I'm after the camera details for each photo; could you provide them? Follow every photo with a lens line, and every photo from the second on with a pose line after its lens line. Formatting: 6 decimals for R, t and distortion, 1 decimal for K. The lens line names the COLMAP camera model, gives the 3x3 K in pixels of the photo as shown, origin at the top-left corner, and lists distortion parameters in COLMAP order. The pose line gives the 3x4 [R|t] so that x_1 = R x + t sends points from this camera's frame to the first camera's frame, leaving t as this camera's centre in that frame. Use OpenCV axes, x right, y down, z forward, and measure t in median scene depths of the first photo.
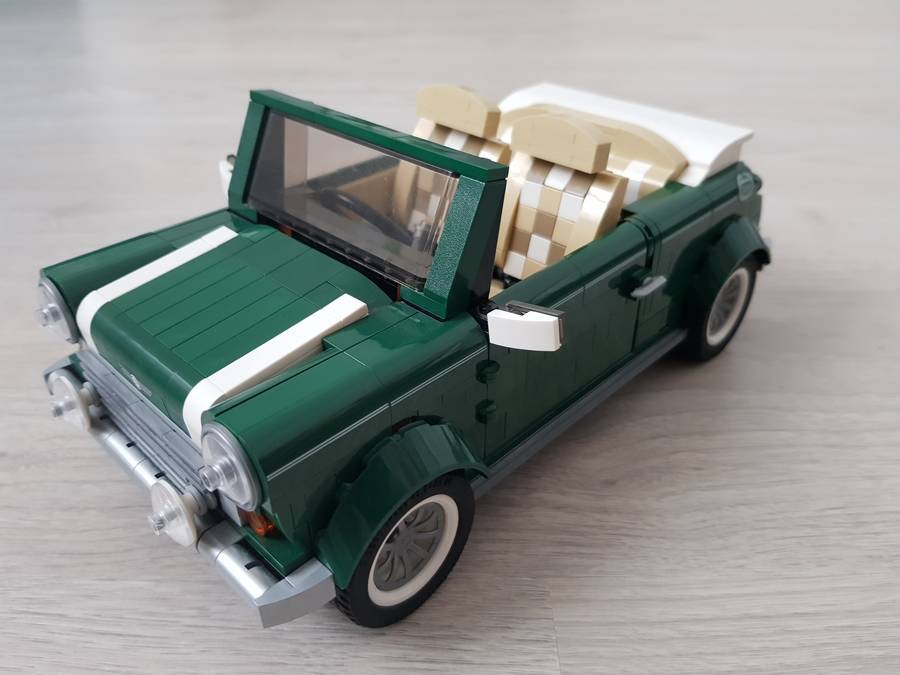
lens RADIAL K [[721.9, 0, 450.0], [0, 721.9, 337.5], [0, 0, 1]] dist [-0.003991, -0.003157]
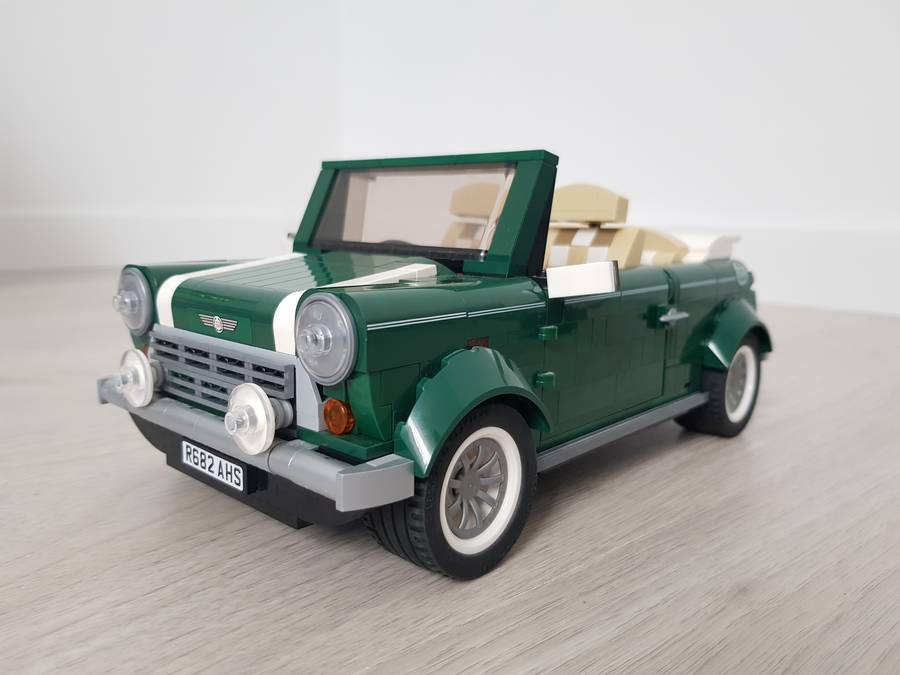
lens RADIAL K [[721.9, 0, 450.0], [0, 721.9, 337.5], [0, 0, 1]] dist [-0.003991, -0.003157]
pose [[0.999217, 0.008612, 0.038613, -0.109065], [0.007748, 0.914522, -0.404463, 0.402969], [-0.038796, 0.404445, 0.913739, 0.022578]]
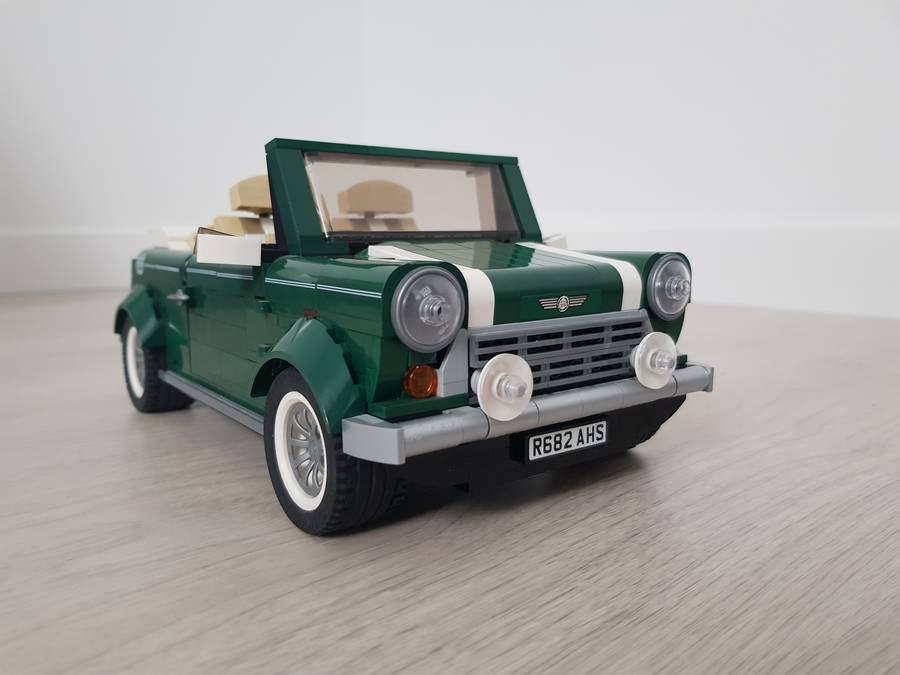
lens RADIAL K [[721.9, 0, 450.0], [0, 721.9, 337.5], [0, 0, 1]] dist [-0.003991, -0.003157]
pose [[0.155686, -0.148796, 0.976536, -1.203288], [0.546321, 0.836602, 0.040375, -0.018425], [-0.822980, 0.527216, 0.211538, 0.725063]]
